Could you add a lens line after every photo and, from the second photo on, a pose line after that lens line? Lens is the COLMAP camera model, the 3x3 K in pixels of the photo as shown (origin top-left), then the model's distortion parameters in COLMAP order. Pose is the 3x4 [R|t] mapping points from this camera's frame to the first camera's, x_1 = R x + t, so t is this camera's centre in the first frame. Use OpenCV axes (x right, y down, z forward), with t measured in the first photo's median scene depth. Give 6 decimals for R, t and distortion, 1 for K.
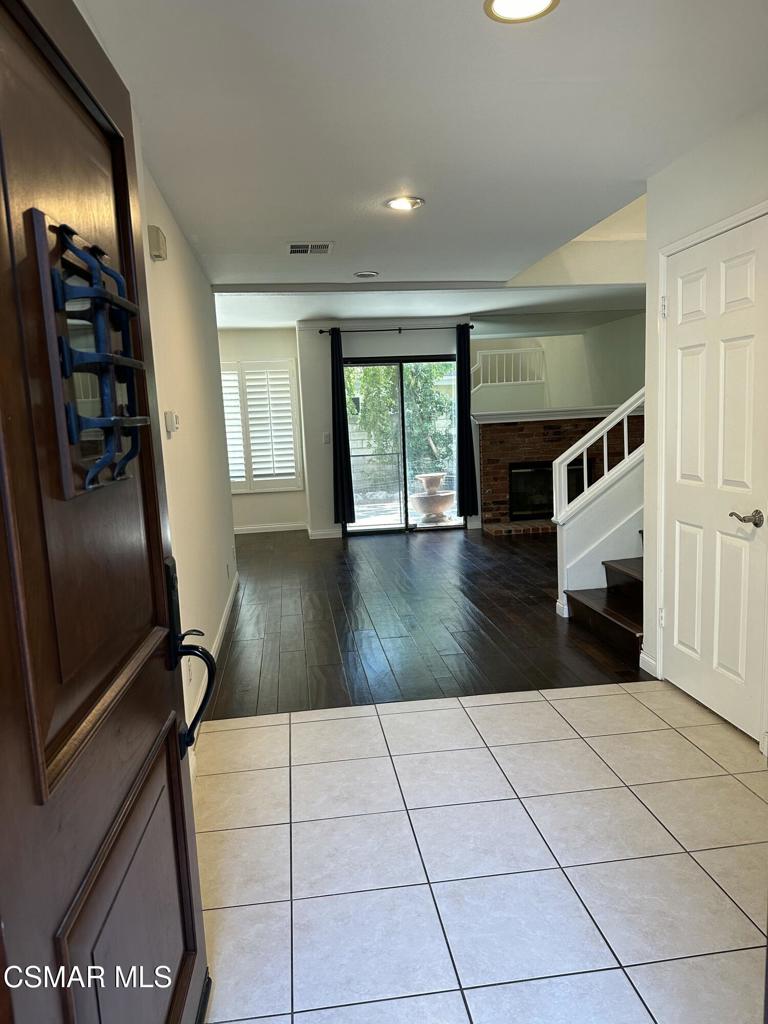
lens RADIAL K [[711.7, 0, 384.0], [0, 711.7, 512.0], [0, 0, 1]] dist [0.089855, -0.000029]
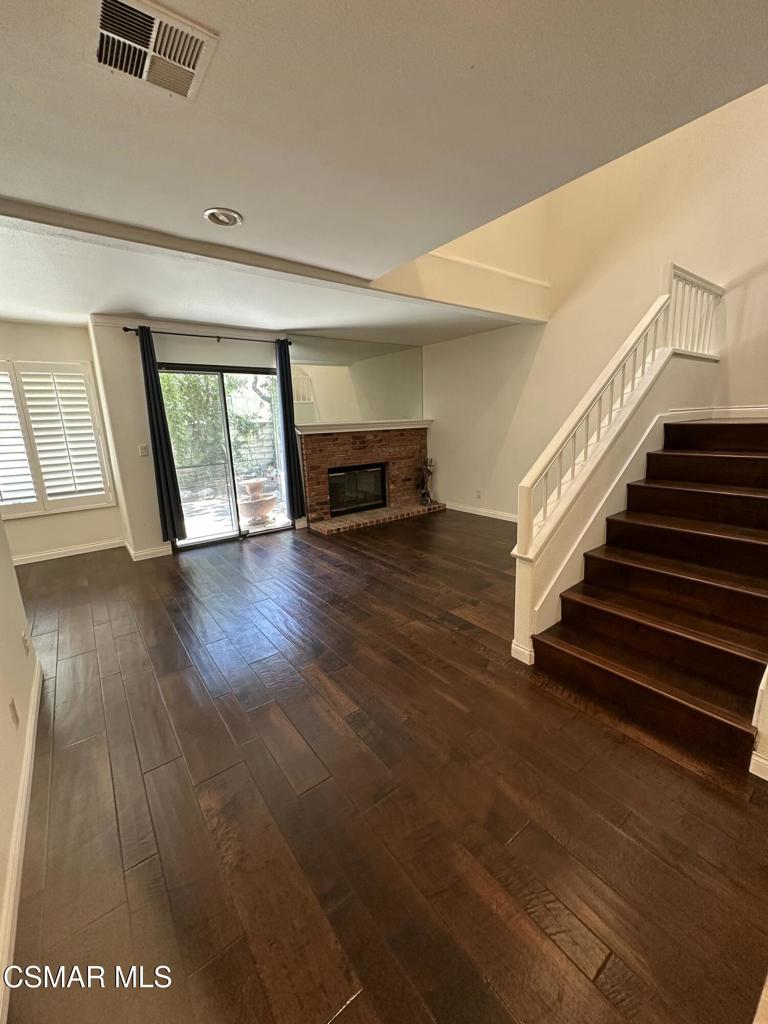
lens RADIAL K [[407.4, 0, 382.6], [0, 407.4, 507.9], [0, 0, 1]] dist [0.000830, 0.000210]
pose [[0.871626, -0.089781, 0.481879, -0.070350], [0.060254, 0.995252, 0.076442, -0.050517], [-0.486454, -0.037594, 0.872897, 0.382074]]
